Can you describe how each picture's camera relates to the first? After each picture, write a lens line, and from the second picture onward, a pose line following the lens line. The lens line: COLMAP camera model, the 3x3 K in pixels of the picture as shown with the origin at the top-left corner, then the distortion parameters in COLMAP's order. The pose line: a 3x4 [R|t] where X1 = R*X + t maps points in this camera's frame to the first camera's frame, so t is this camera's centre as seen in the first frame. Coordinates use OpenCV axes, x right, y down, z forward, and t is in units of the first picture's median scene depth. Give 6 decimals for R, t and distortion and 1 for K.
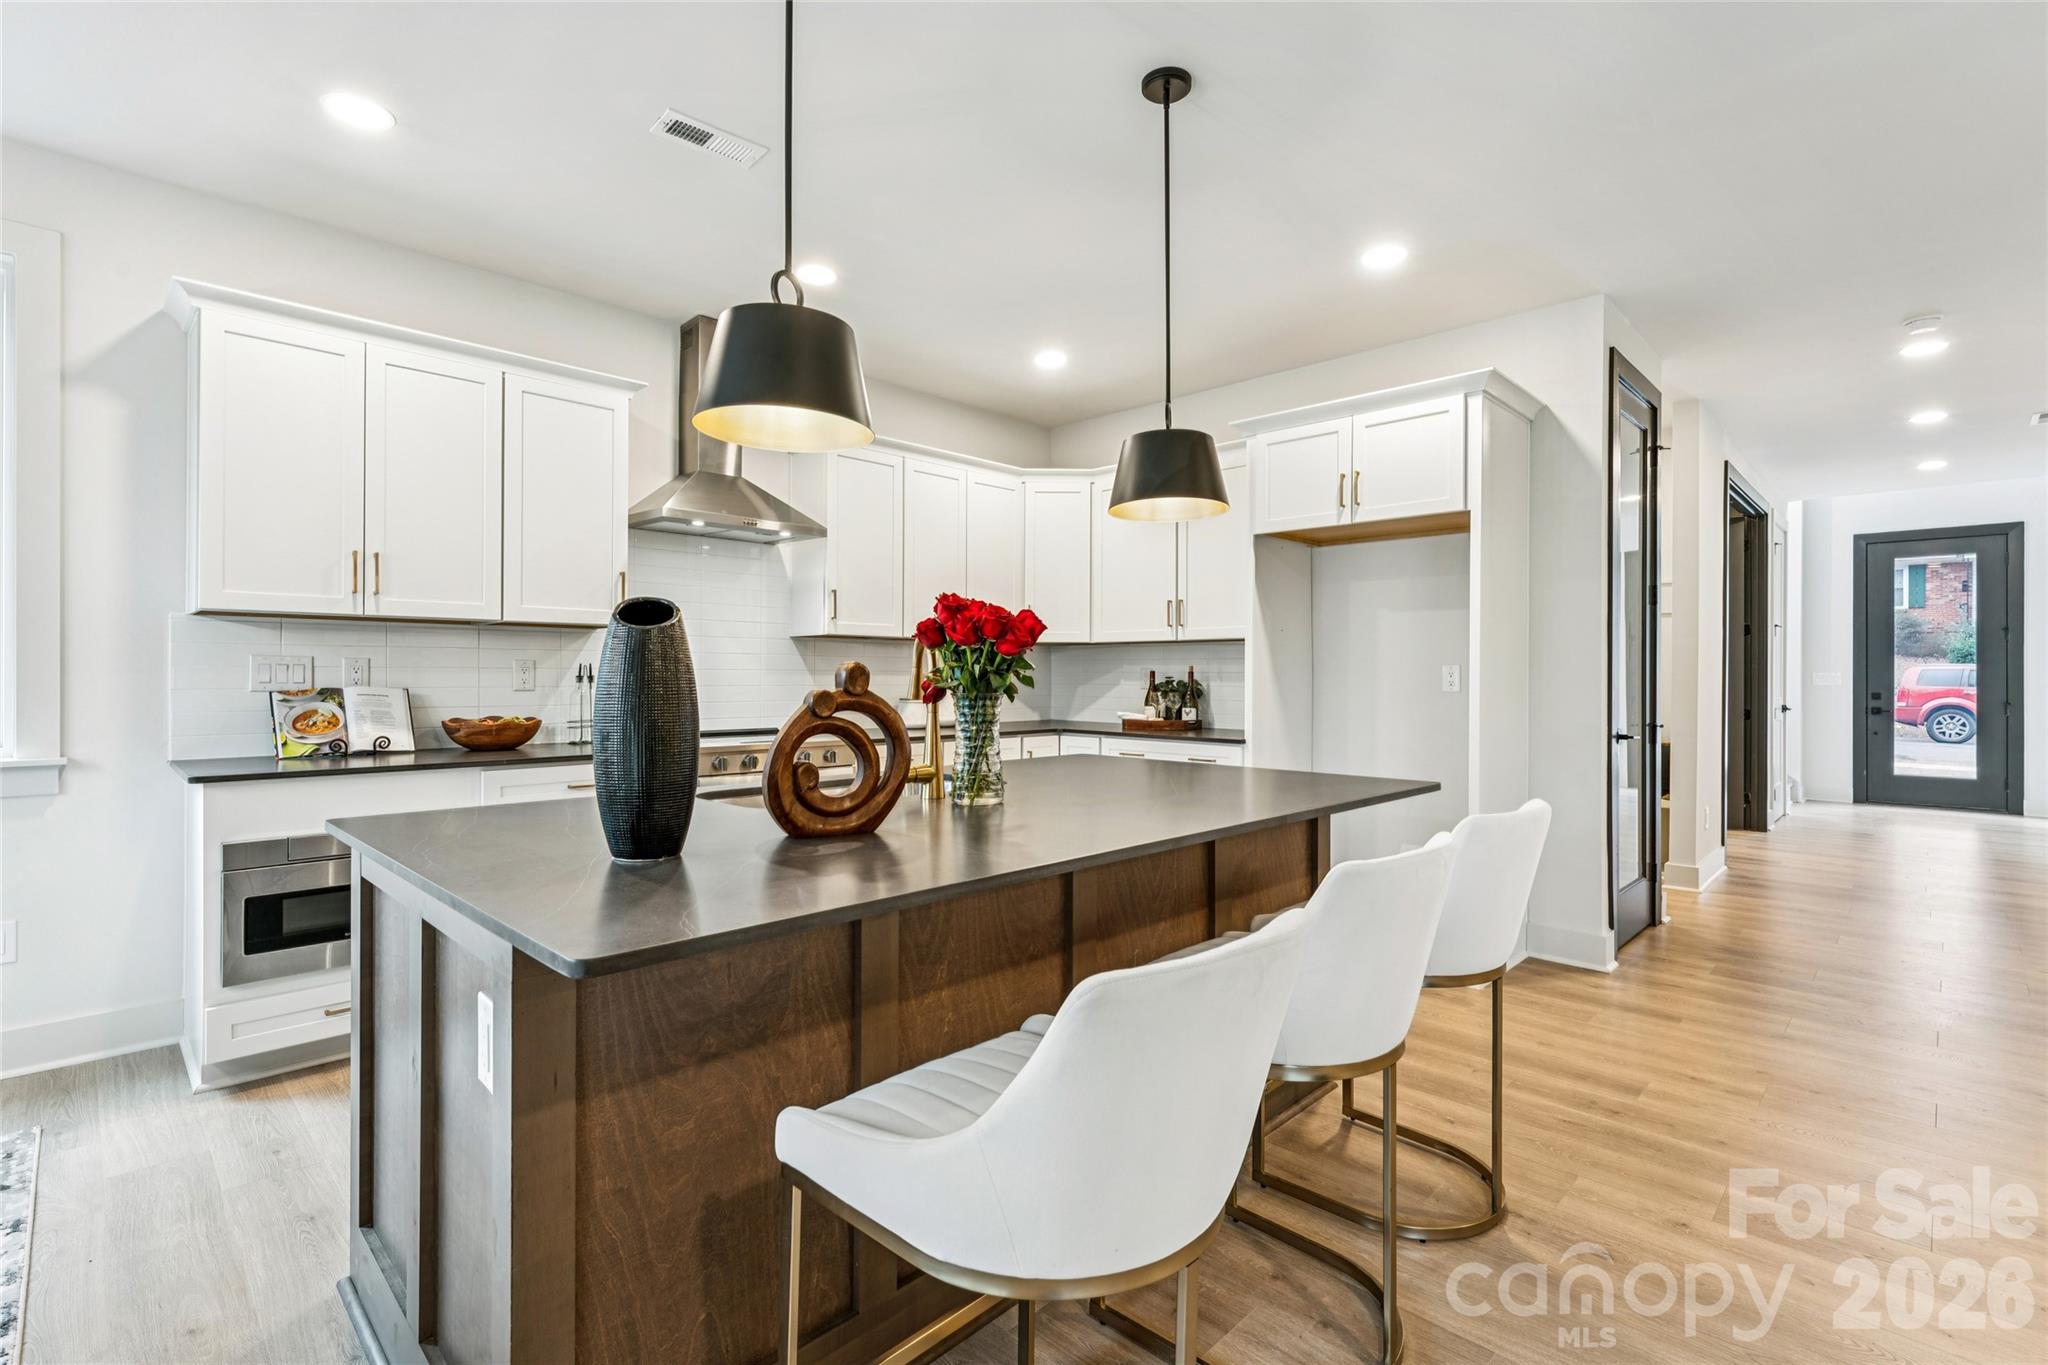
lens RADIAL K [[935.4, 0, 1024.4], [0, 935.4, 680.7], [0, 0, 1]] dist [-0.000501, 0.001598]
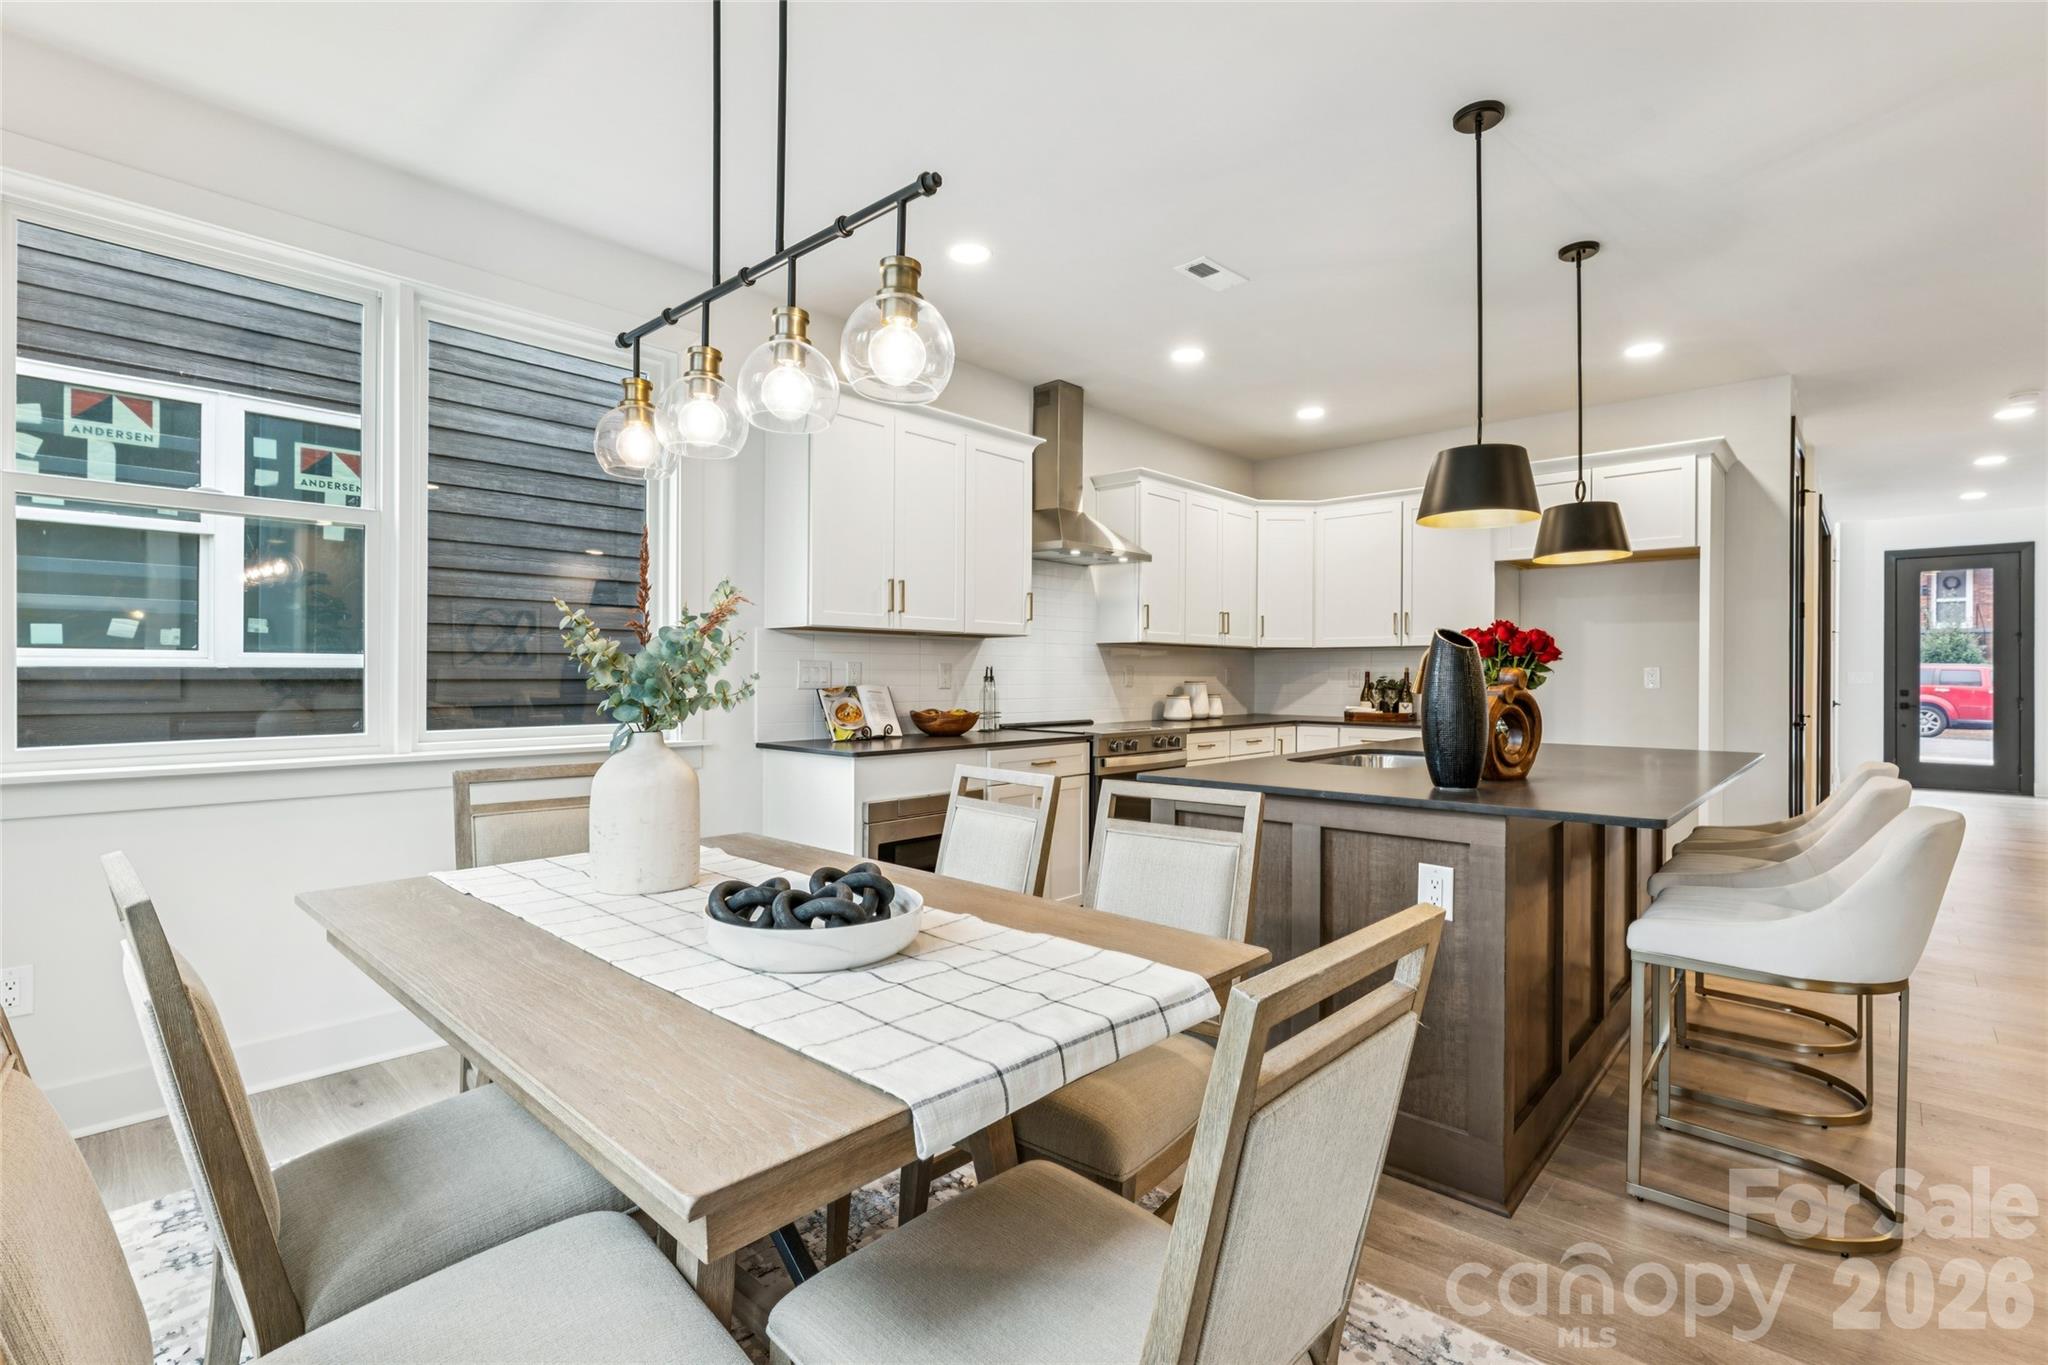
lens RADIAL K [[935.4, 0, 1028.6], [0, 935.4, 681.8], [0, 0, 1]] dist [-0.000501, 0.001598]
pose [[0.999302, -0.000278, 0.037361, -0.439582], [0.000183, 0.999997, 0.002538, -0.001157], [-0.037361, -0.002530, 0.999299, -0.219284]]
